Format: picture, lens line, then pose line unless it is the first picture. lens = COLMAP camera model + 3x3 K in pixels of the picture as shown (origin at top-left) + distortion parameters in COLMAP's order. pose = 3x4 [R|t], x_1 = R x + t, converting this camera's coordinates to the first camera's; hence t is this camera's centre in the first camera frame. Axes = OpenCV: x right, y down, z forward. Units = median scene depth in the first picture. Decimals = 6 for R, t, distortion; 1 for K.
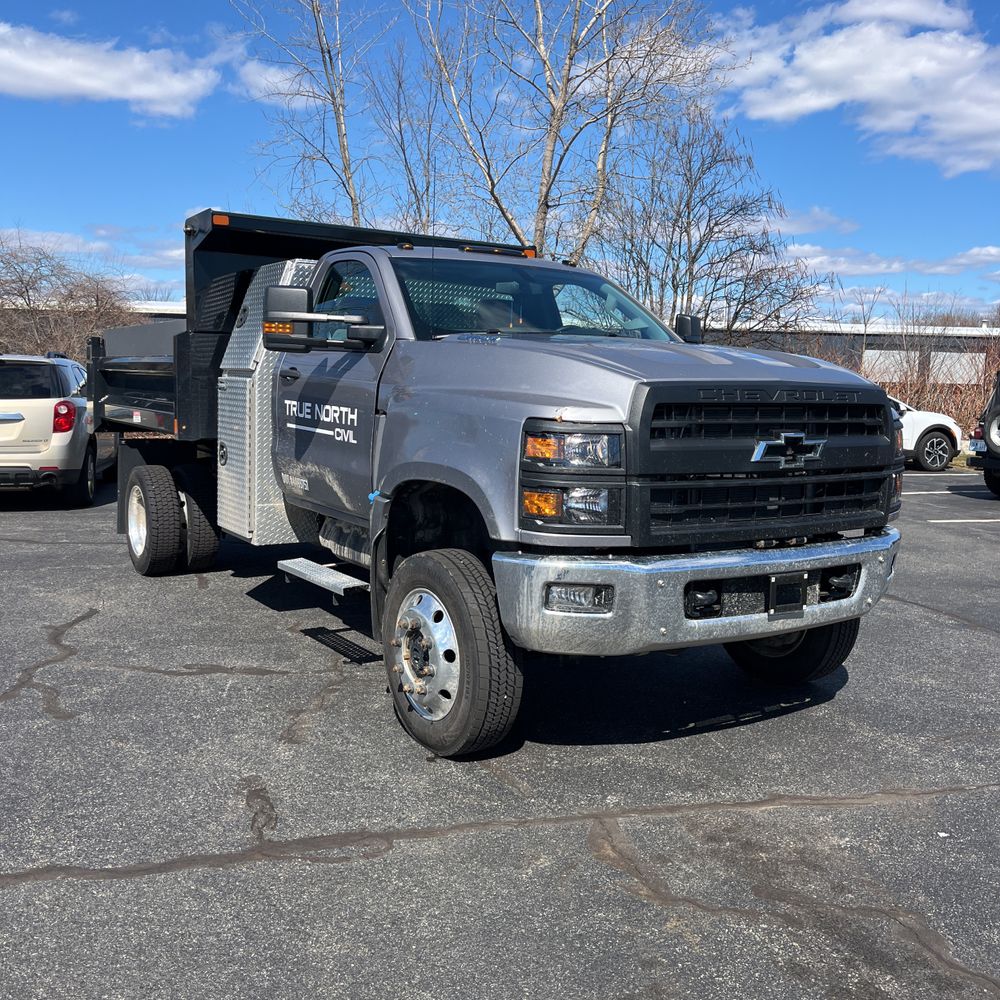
lens RADIAL K [[1022.1, 0, 486.6], [0, 1022.1, 479.6], [0, 0, 1]] dist [0.042577, -0.055368]
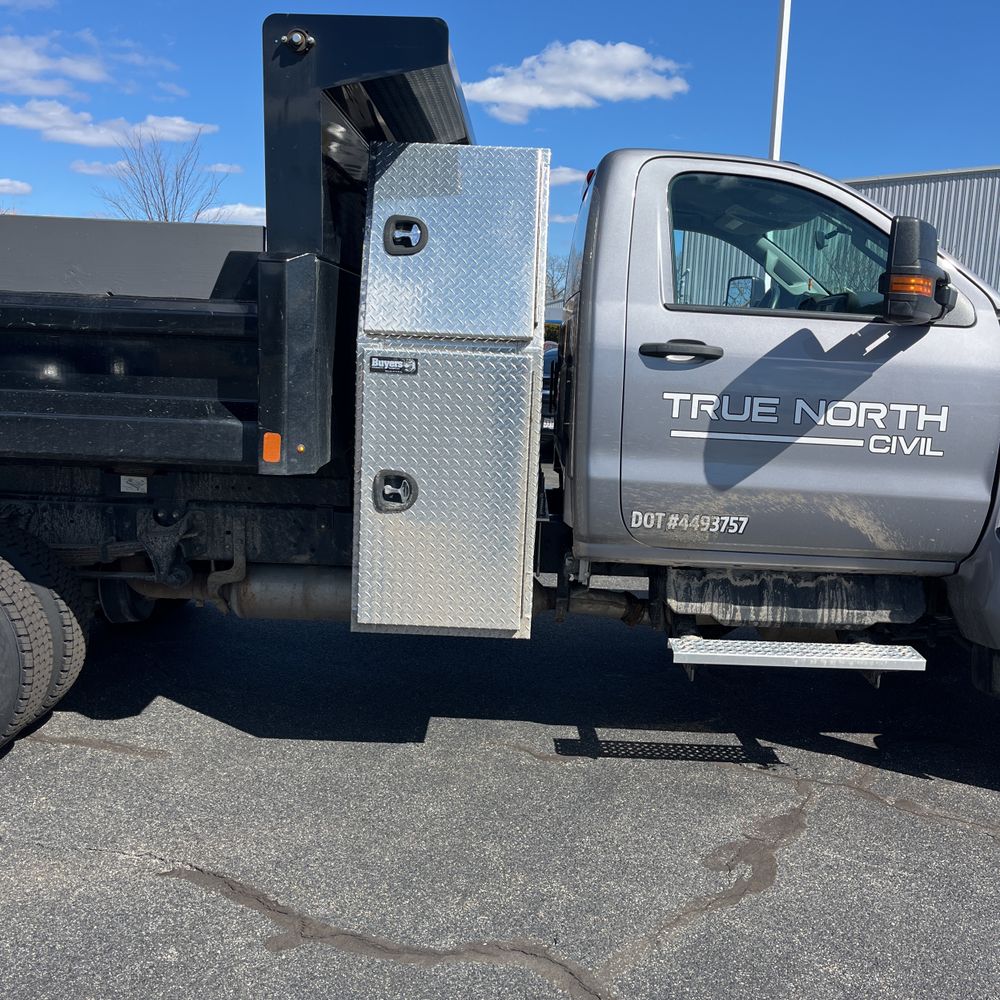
lens RADIAL K [[1015.0, 0, 505.5], [0, 1015.0, 505.0], [0, 0, 1]] dist [0.083619, -0.203690]
pose [[0.545985, -0.132451, 0.827259, -0.755286], [0.058340, 0.991038, 0.120169, -0.089317], [-0.835761, -0.017348, 0.548819, 0.739749]]
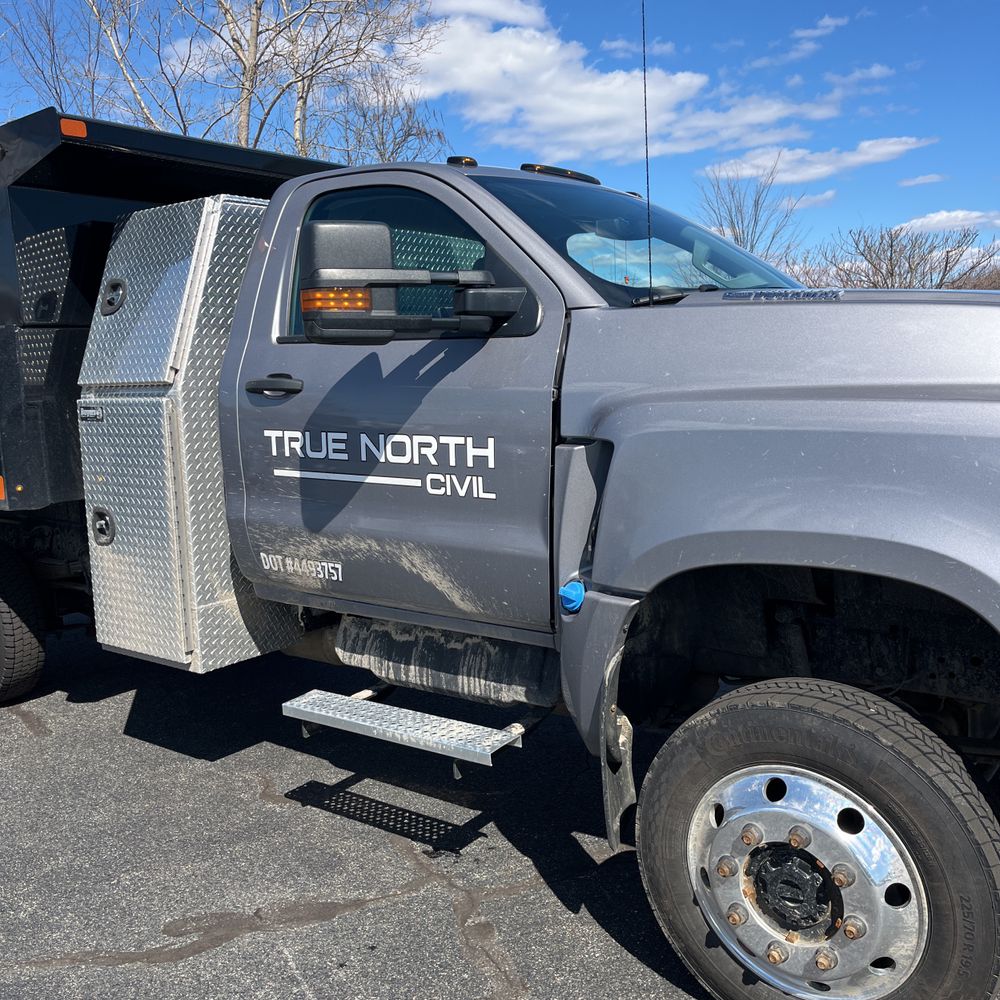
lens RADIAL K [[1021.8, 0, 482.1], [0, 1021.8, 500.2], [0, 0, 1]] dist [0.043897, -0.037065]
pose [[0.940462, -0.105824, 0.323006, -0.271743], [0.096423, 0.994322, 0.045016, -0.052014], [-0.325936, -0.011191, 0.945326, 0.400954]]
